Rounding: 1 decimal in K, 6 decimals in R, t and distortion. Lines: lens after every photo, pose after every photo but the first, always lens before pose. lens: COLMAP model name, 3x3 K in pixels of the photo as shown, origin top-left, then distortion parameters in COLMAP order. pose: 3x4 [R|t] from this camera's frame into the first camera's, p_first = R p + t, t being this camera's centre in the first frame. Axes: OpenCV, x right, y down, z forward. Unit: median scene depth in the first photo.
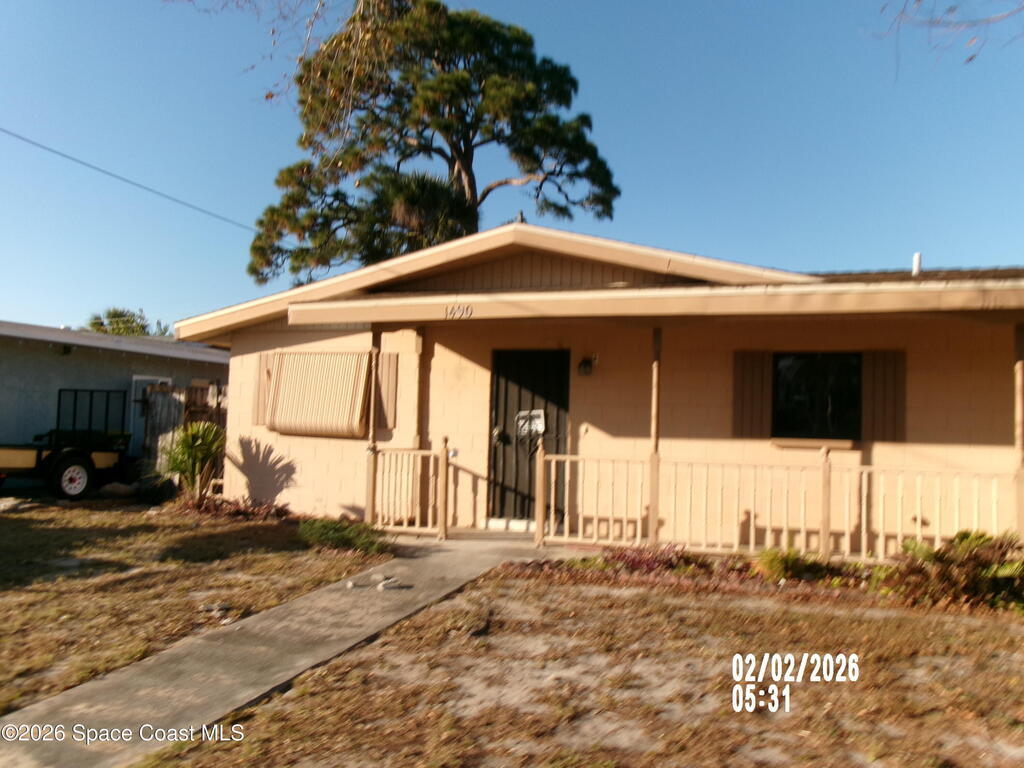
lens RADIAL K [[834.5, 0, 511.7], [0, 834.5, 380.5], [0, 0, 1]] dist [0.013403, 0.007513]
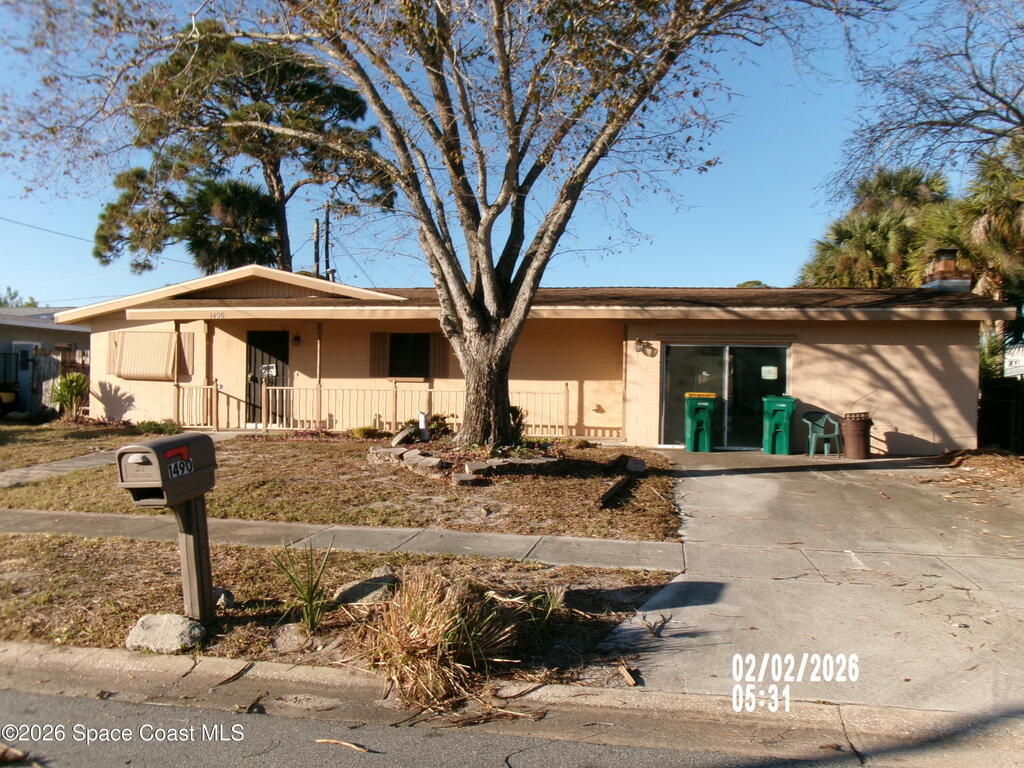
lens RADIAL K [[834.5, 0, 513.3], [0, 834.5, 389.8], [0, 0, 1]] dist [0.013403, 0.007513]
pose [[0.986754, -0.014871, 0.161538, 0.229532], [0.003473, 0.997498, 0.070614, -0.031968], [-0.162184, -0.069118, 0.984337, -0.810020]]
